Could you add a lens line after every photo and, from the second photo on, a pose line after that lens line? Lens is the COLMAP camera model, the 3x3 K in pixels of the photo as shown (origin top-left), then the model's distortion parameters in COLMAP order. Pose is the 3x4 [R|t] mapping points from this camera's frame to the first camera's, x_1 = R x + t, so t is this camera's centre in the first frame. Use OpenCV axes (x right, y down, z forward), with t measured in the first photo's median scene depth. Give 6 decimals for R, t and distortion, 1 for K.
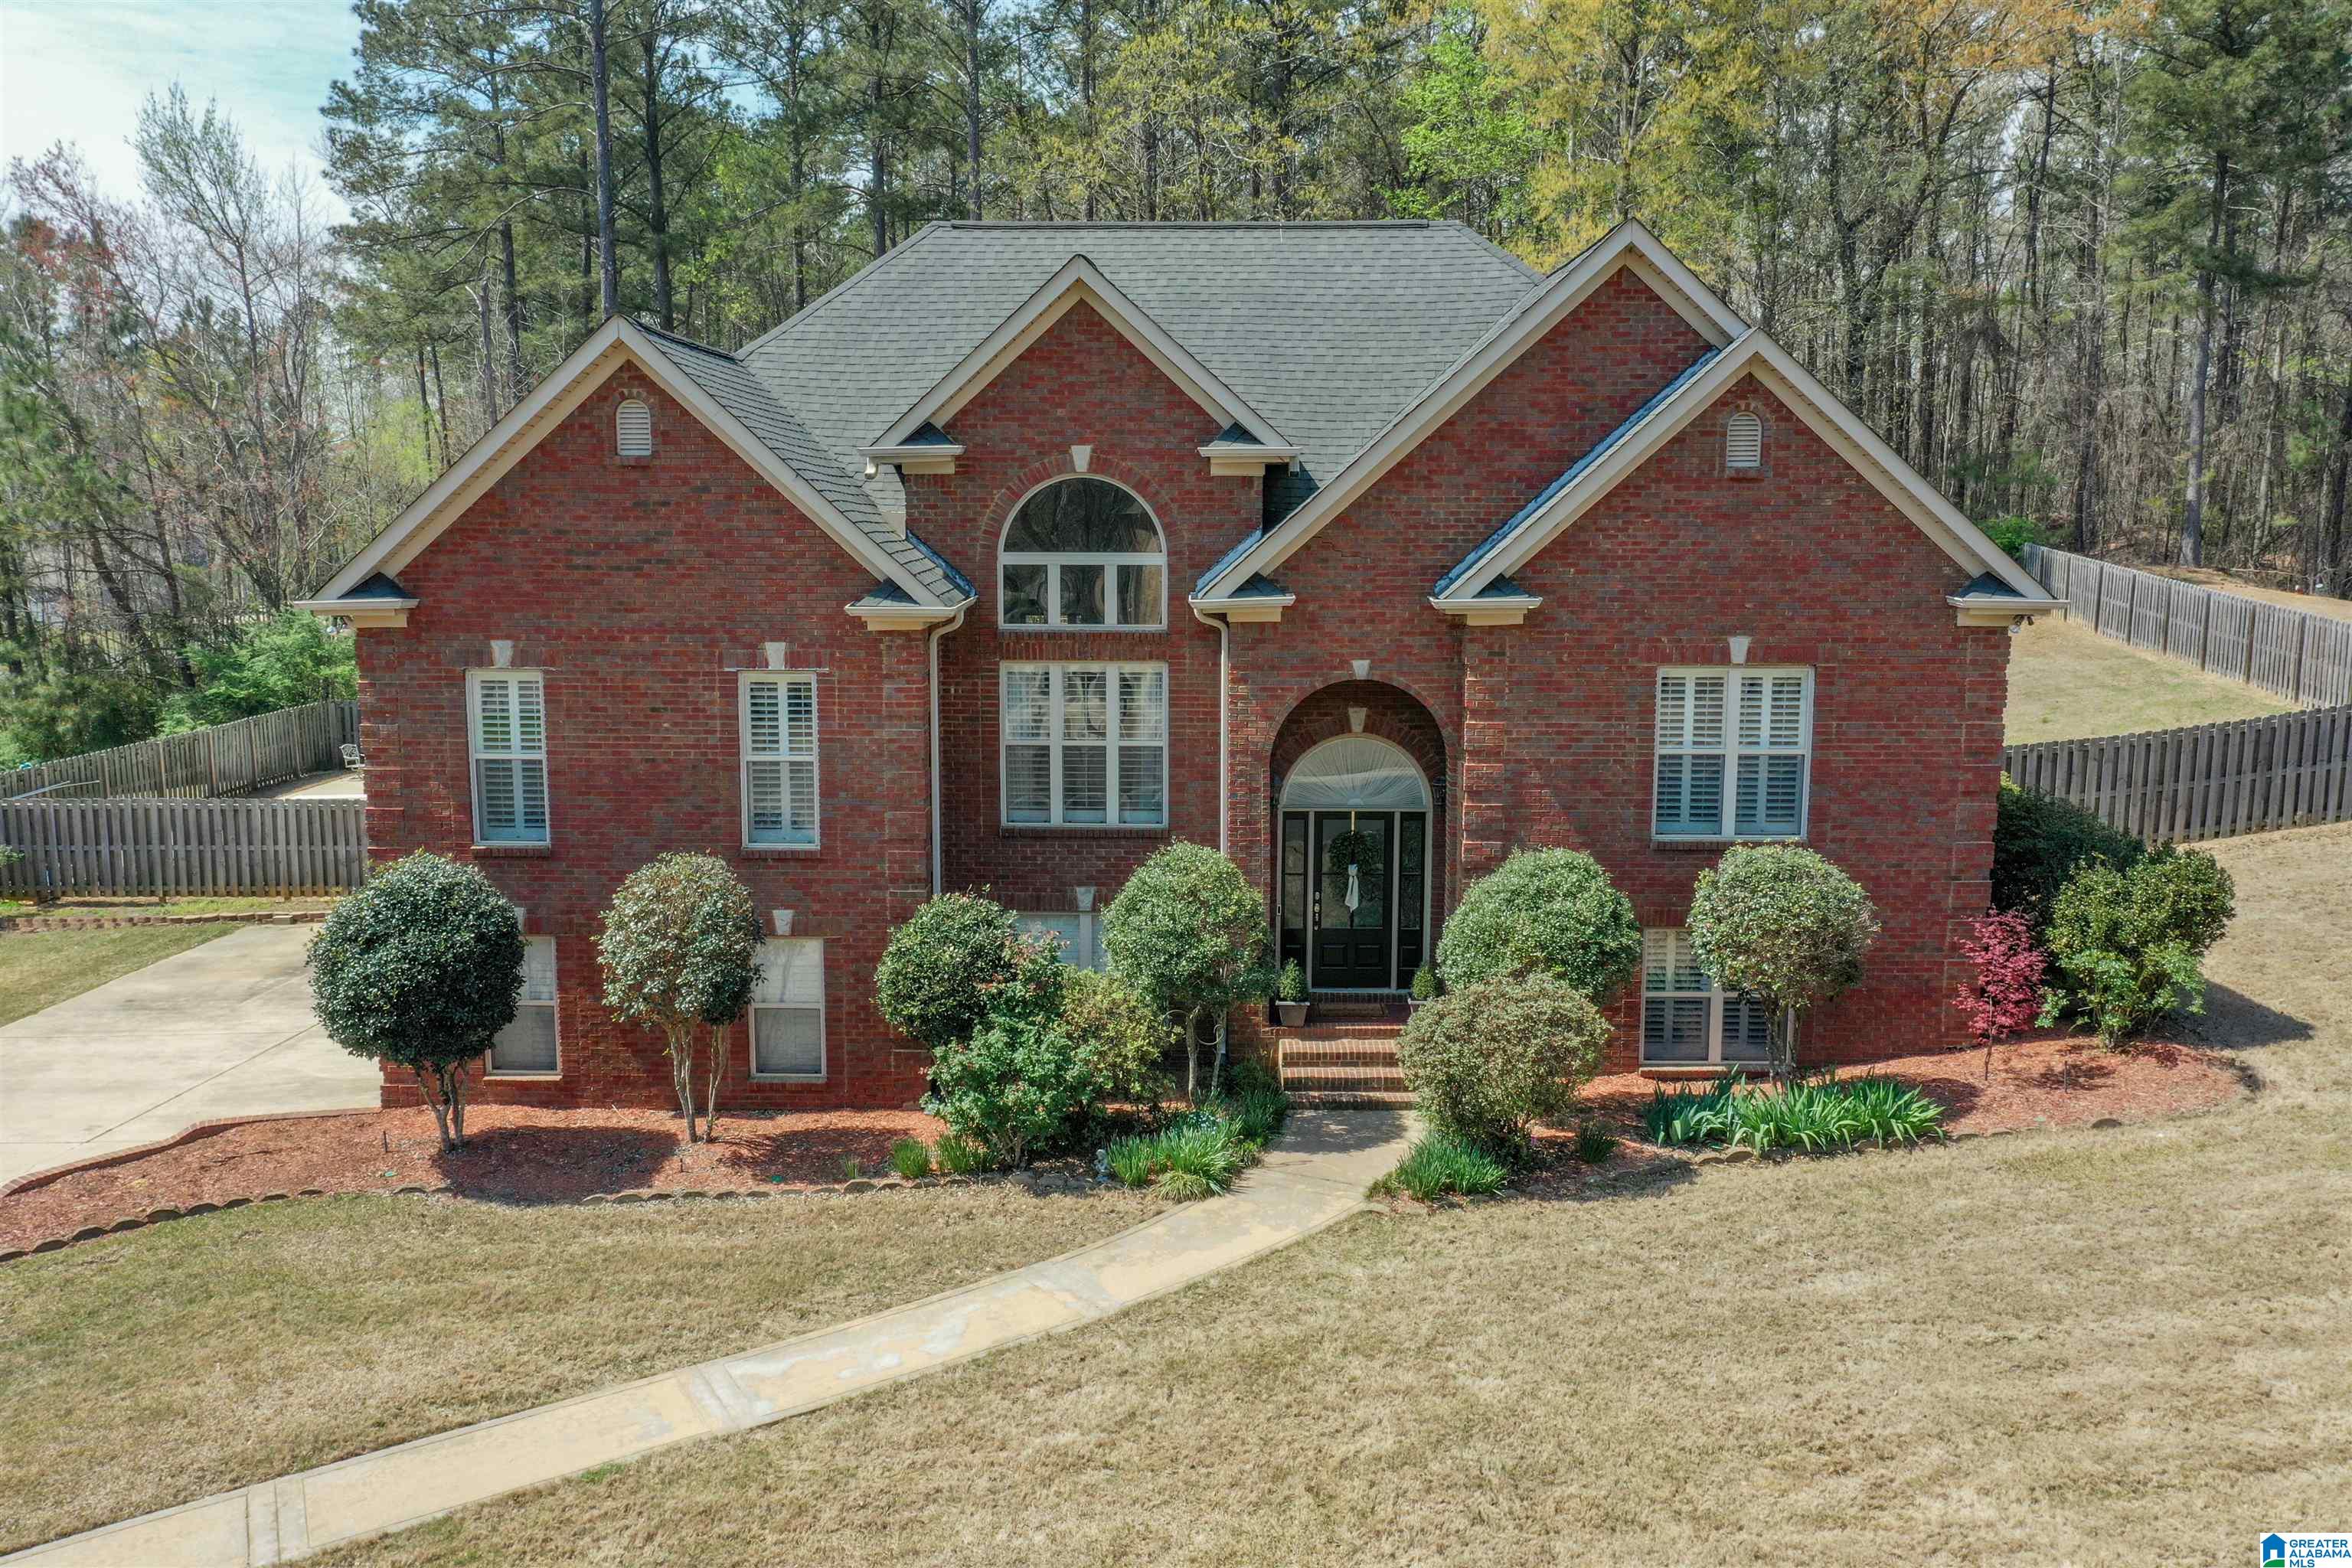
lens RADIAL K [[1846.3, 0, 1176.0], [0, 1846.3, 784.0], [0, 0, 1]] dist [0.011562, 0.005016]
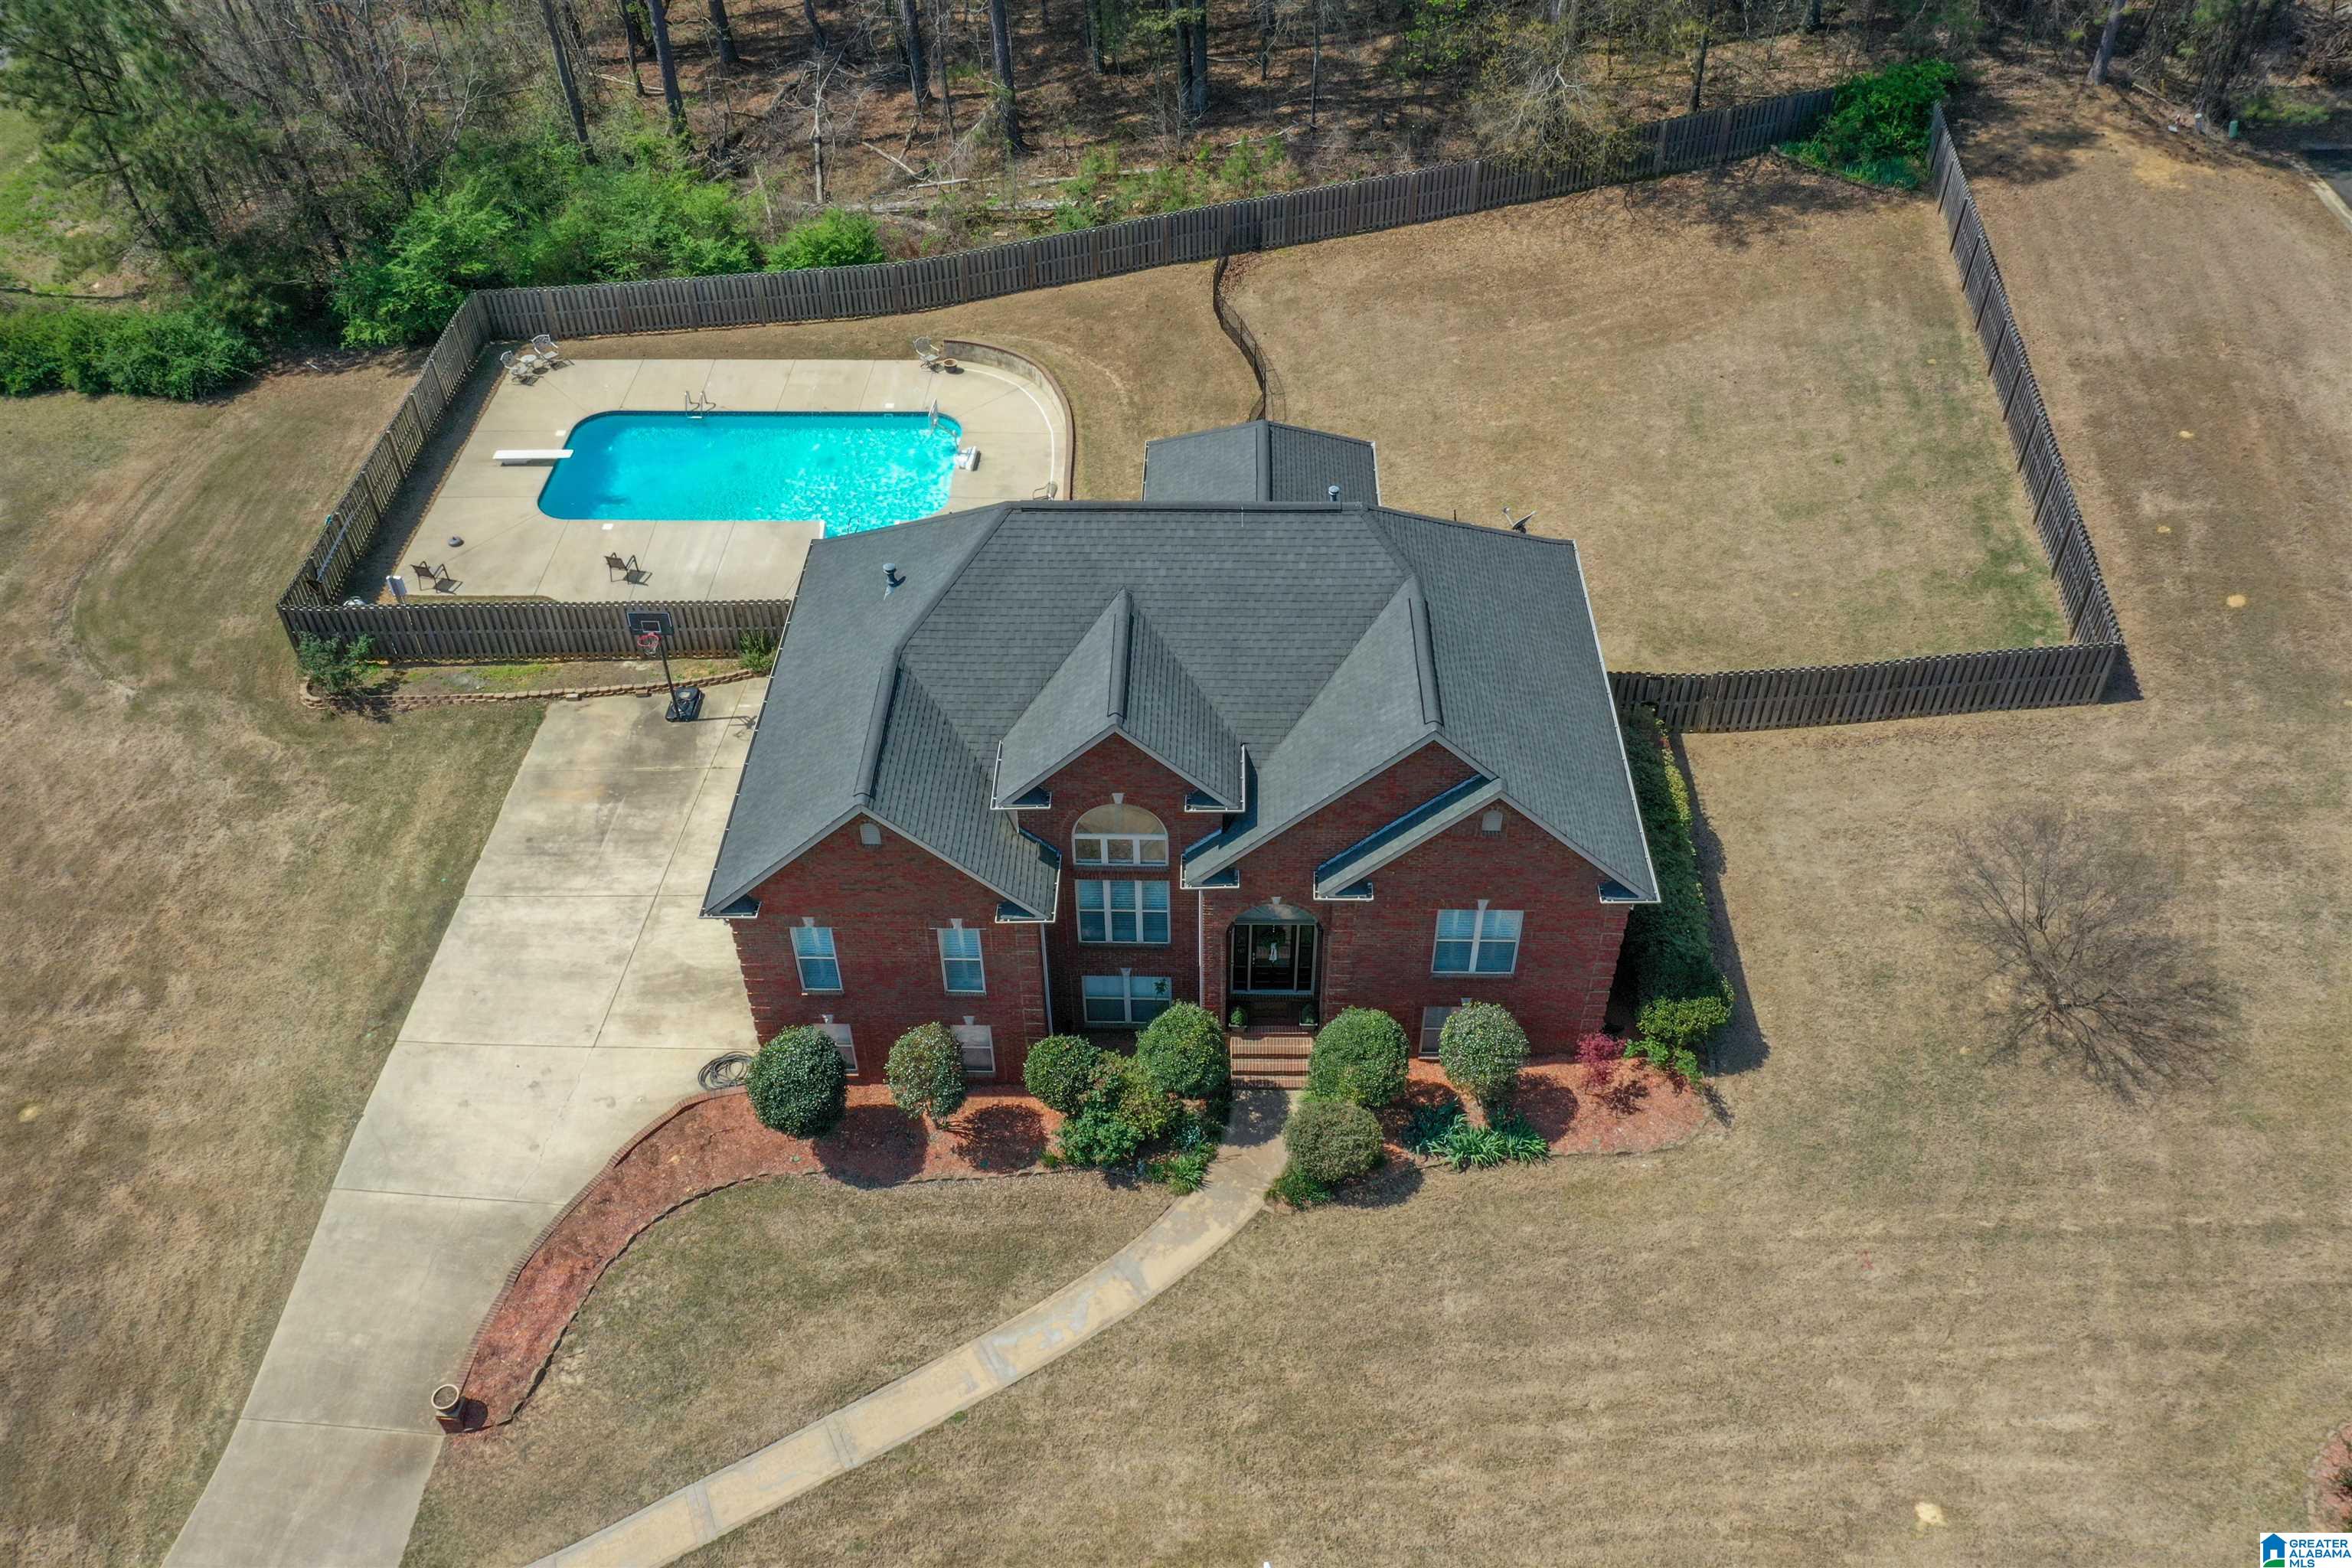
lens RADIAL K [[1827.1, 0, 1175.5], [0, 1827.1, 772.5], [0, 0, 1]] dist [0.014680, -0.003220]
pose [[0.999929, -0.006728, -0.009839, 0.021025], [0.011041, 0.833756, 0.552023, -1.194220], [0.004489, -0.552092, 0.833771, -0.435661]]
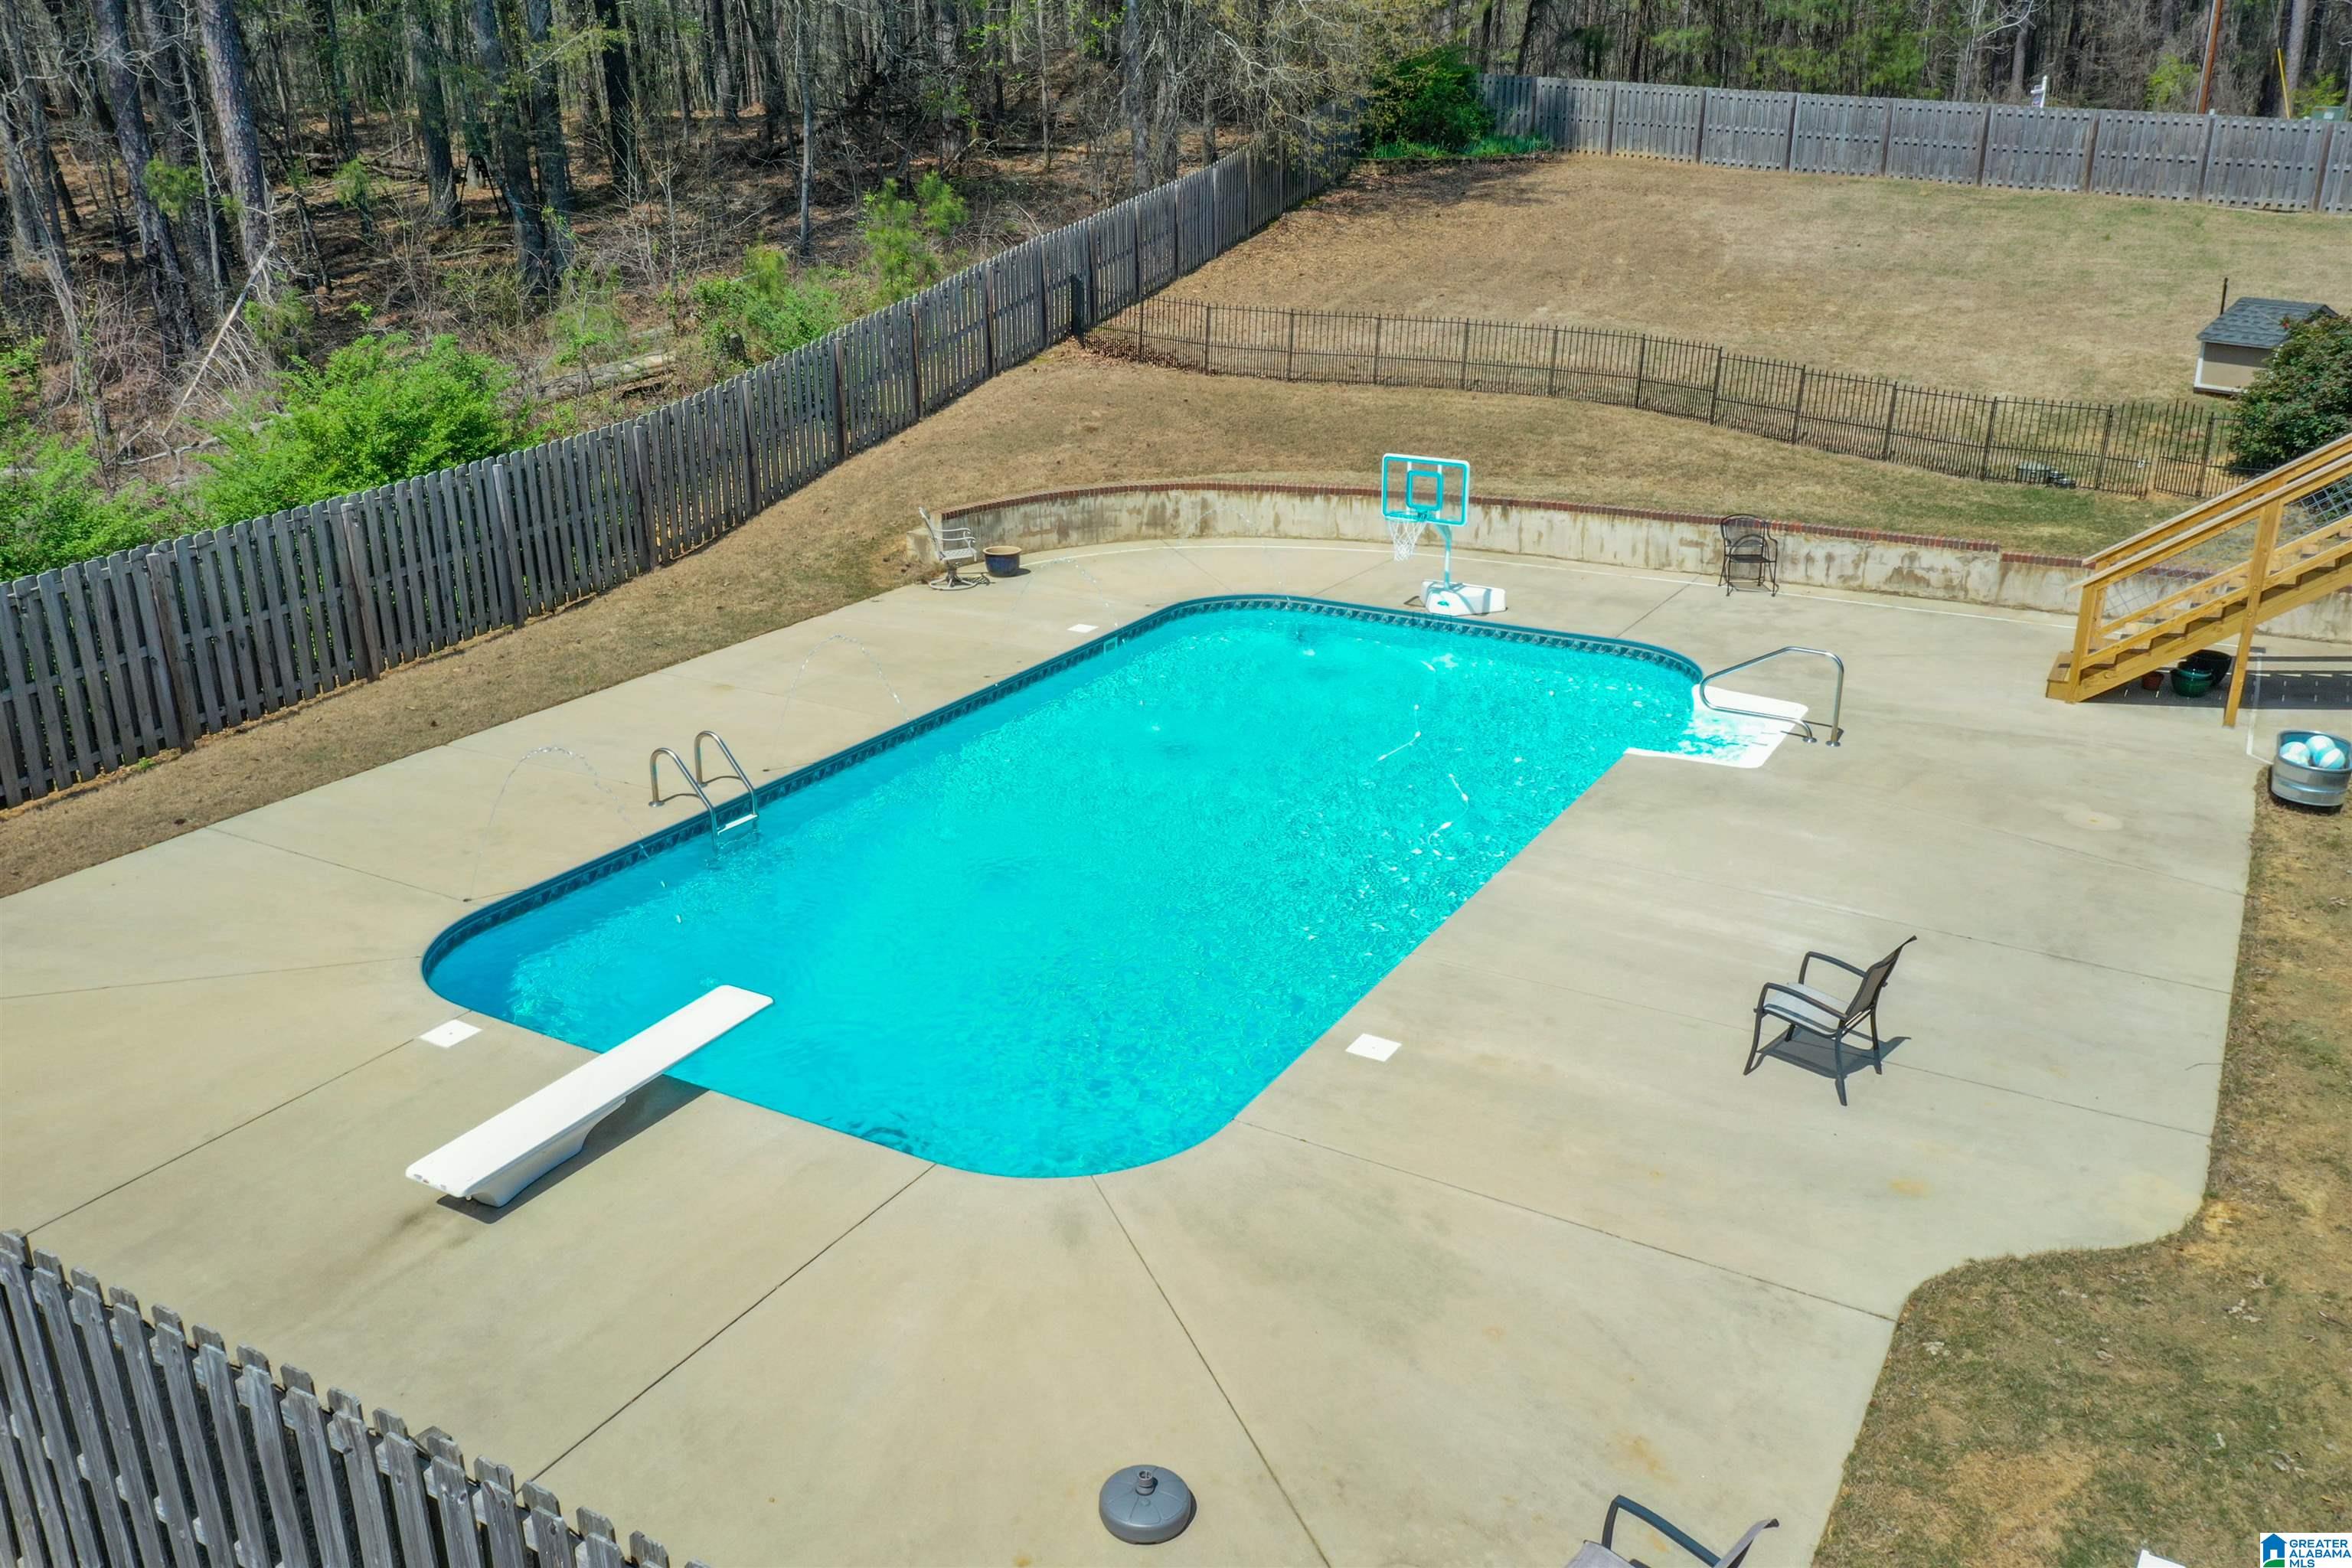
lens RADIAL K [[1903.3, 0, 1176.0], [0, 1903.3, 784.0], [0, 0, 1]] dist [-0.000167, -0.002551]
pose [[0.488245, -0.303460, 0.818248, -1.412973], [0.139234, 0.952674, 0.270233, -0.200361], [-0.861528, -0.018012, 0.507390, 1.908061]]
